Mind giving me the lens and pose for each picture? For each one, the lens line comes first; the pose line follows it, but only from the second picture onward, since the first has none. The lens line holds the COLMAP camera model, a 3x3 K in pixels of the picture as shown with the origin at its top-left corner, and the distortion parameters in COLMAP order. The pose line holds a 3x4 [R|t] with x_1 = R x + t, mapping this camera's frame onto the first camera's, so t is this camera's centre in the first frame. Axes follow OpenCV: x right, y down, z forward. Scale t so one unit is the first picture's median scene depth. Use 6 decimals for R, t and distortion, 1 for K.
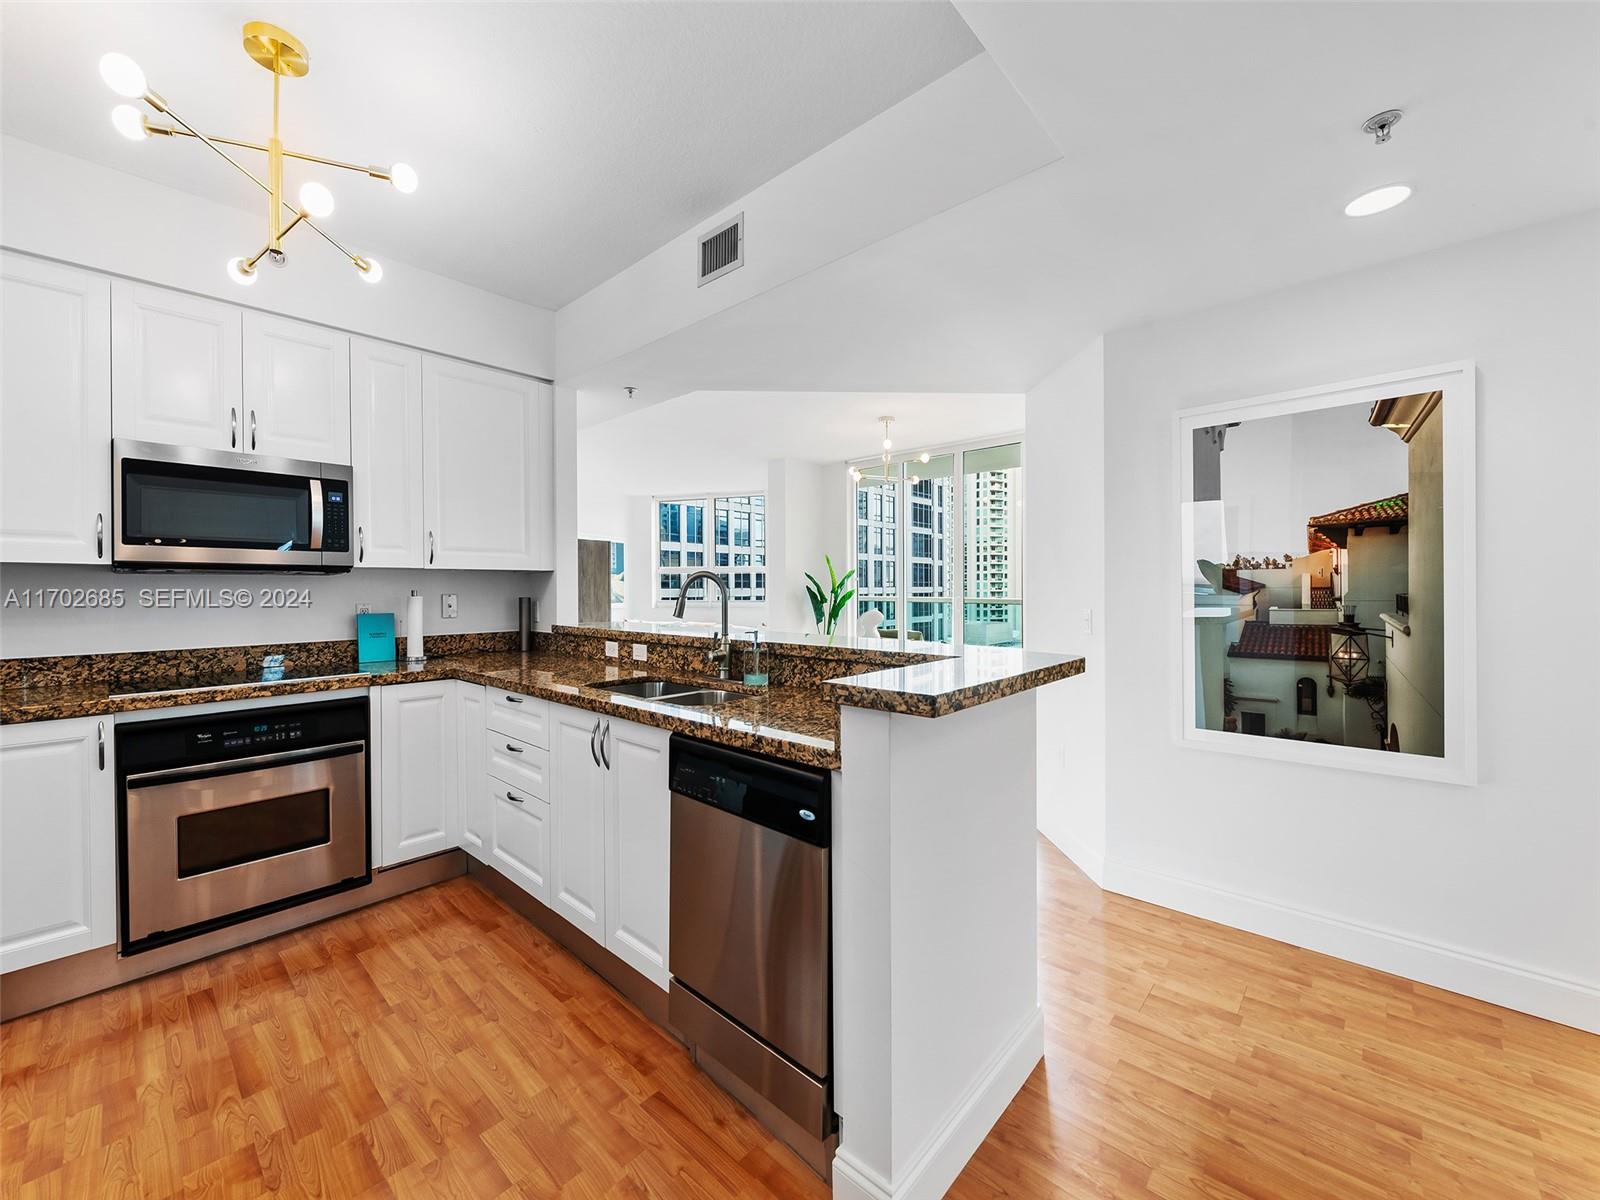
lens RADIAL K [[633.7, 0, 803.9], [0, 633.7, 590.7], [0, 0, 1]] dist [0.000090, -0.003781]
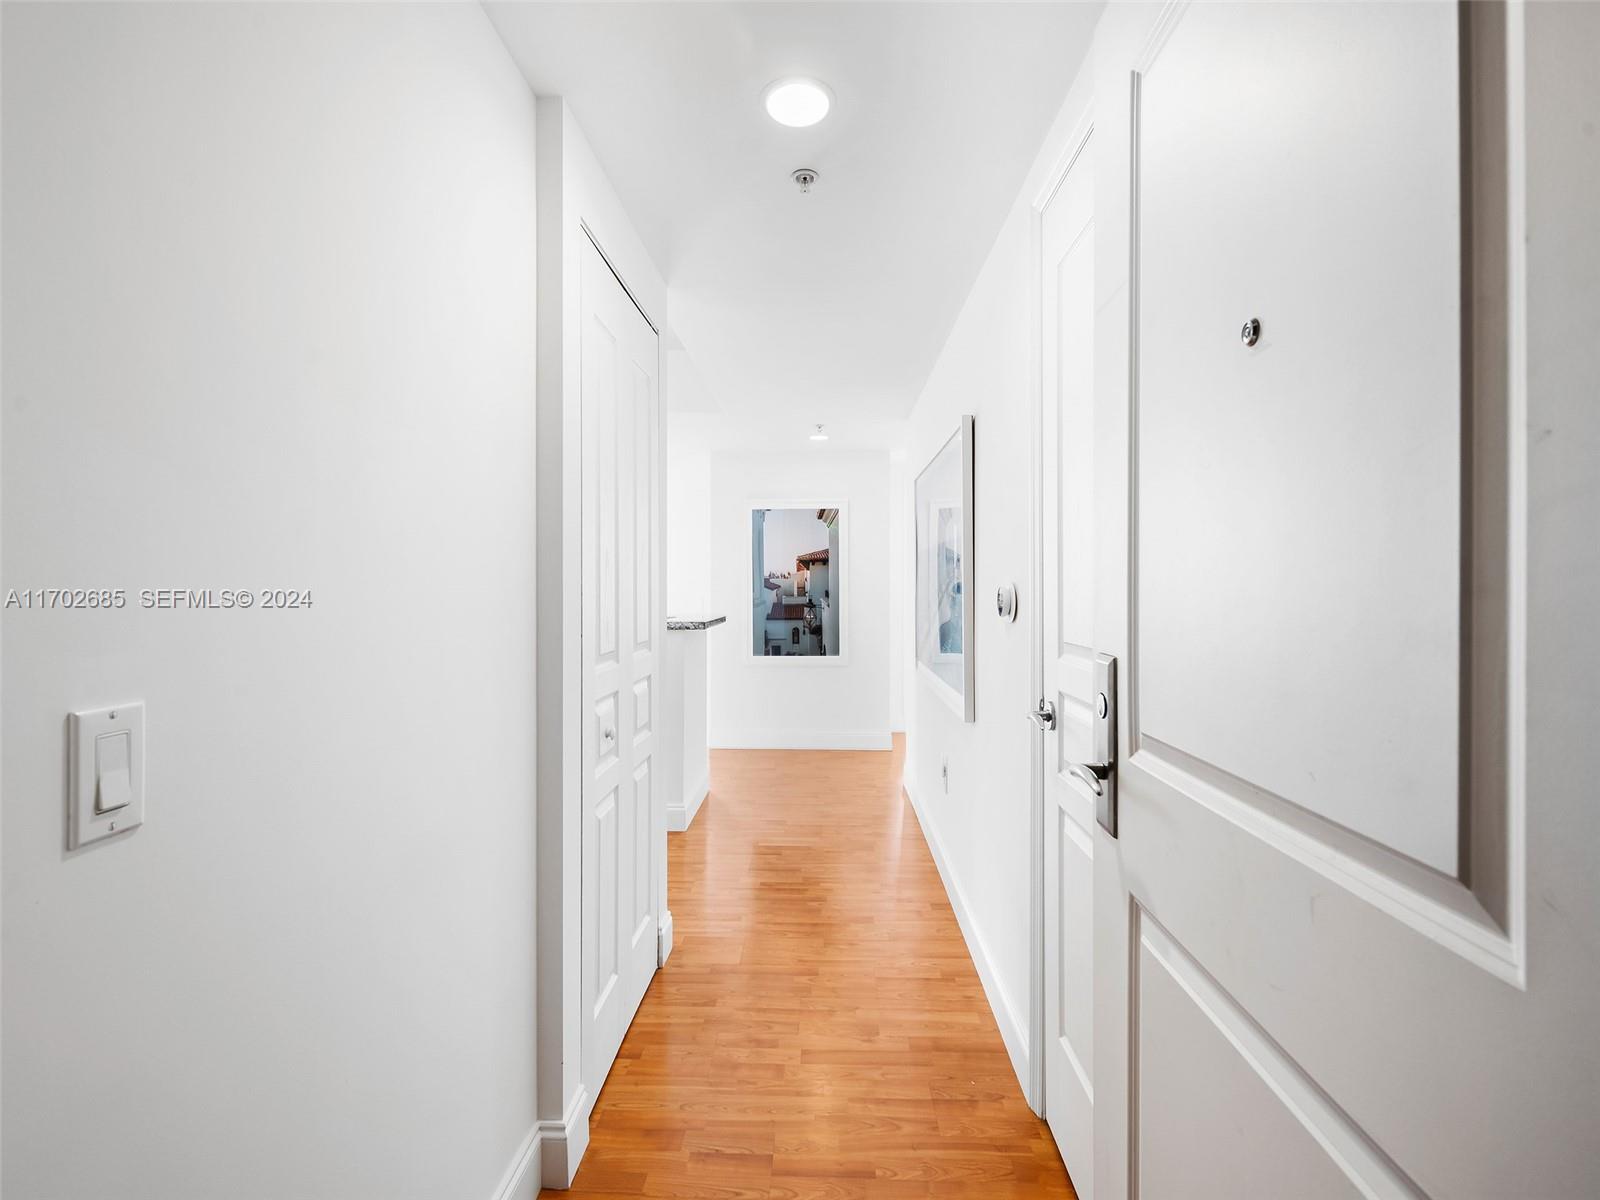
lens RADIAL K [[715.8, 0, 795.5], [0, 715.8, 577.2], [0, 0, 1]] dist [0.005139, -0.000173]
pose [[0.777508, 0.012270, 0.628753, -0.831407], [-0.001868, 0.999850, -0.017202, 0.003479], [-0.628870, 0.012201, 0.777415, -1.008462]]
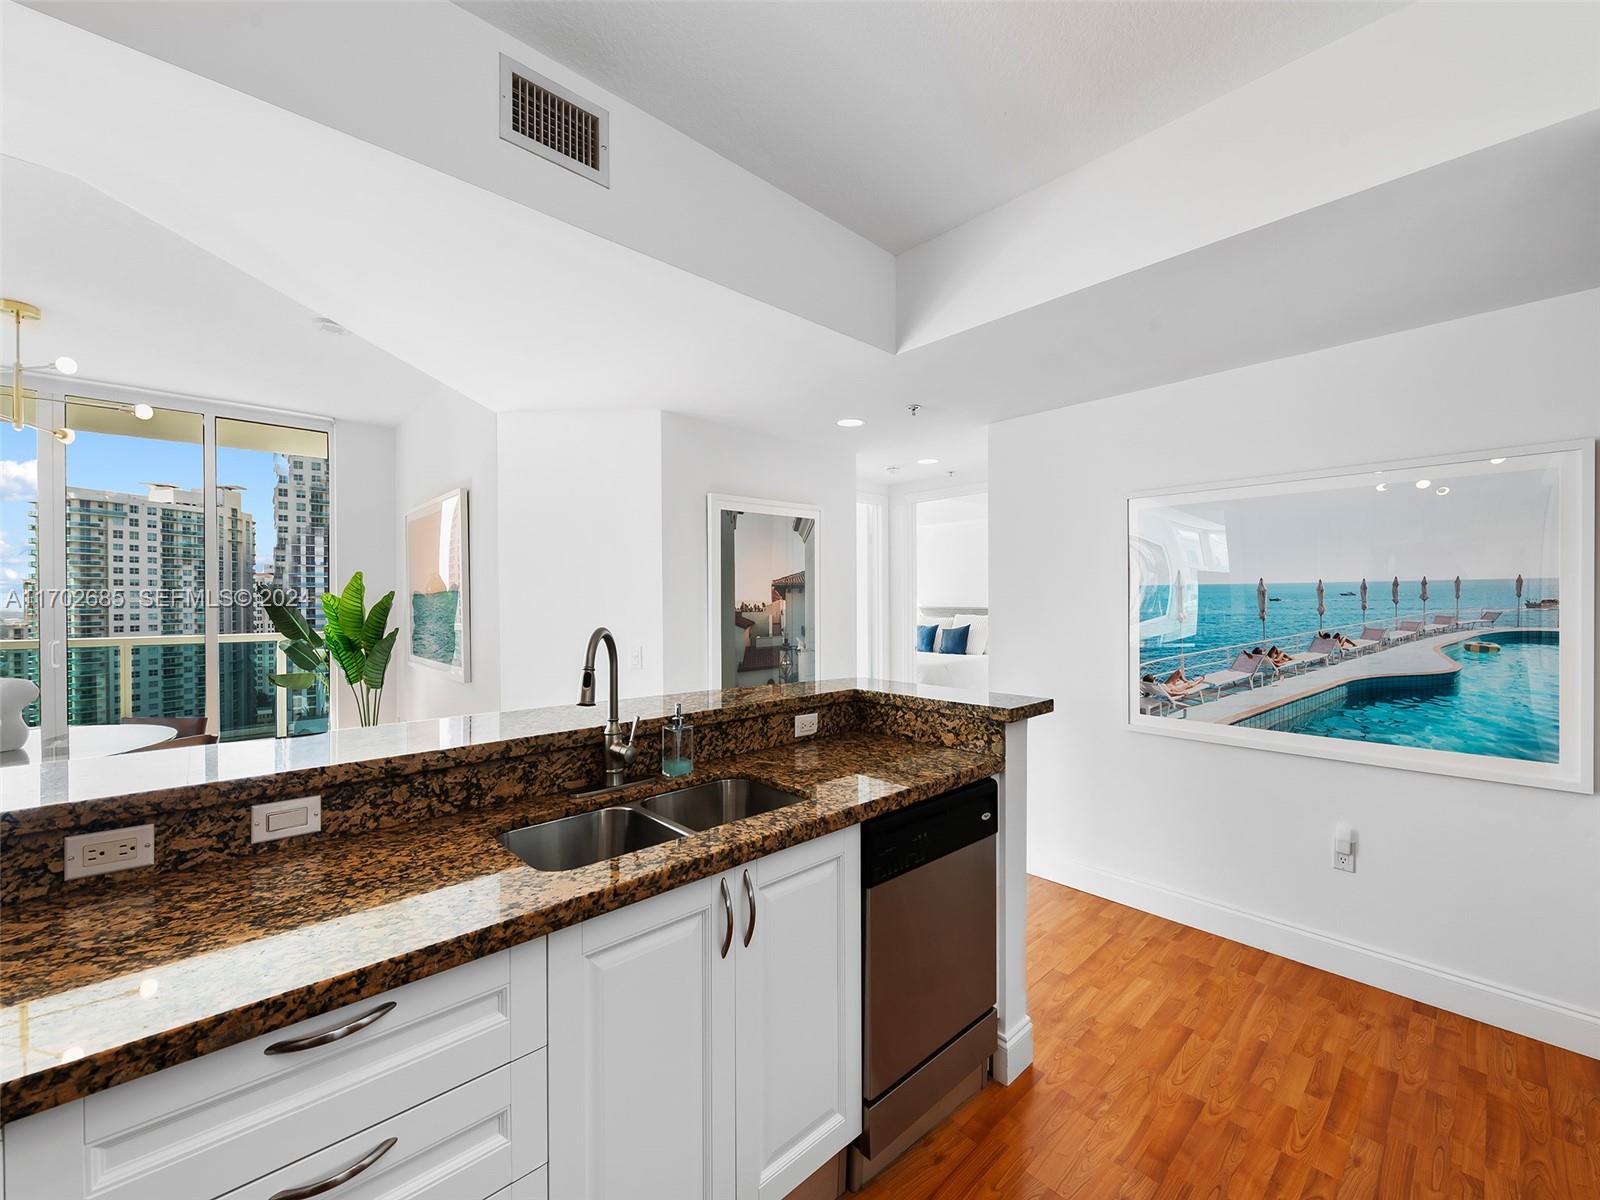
lens RADIAL K [[650.6, 0, 800.0], [0, 650.6, 600.0], [0, 0, 1]] dist [0.002488, -0.000053]
pose [[0.089110, 0.002648, 0.996018, -0.880833], [0.010150, 0.999942, -0.003567, -0.059898], [-0.995970, 0.010428, 0.089078, 0.807956]]
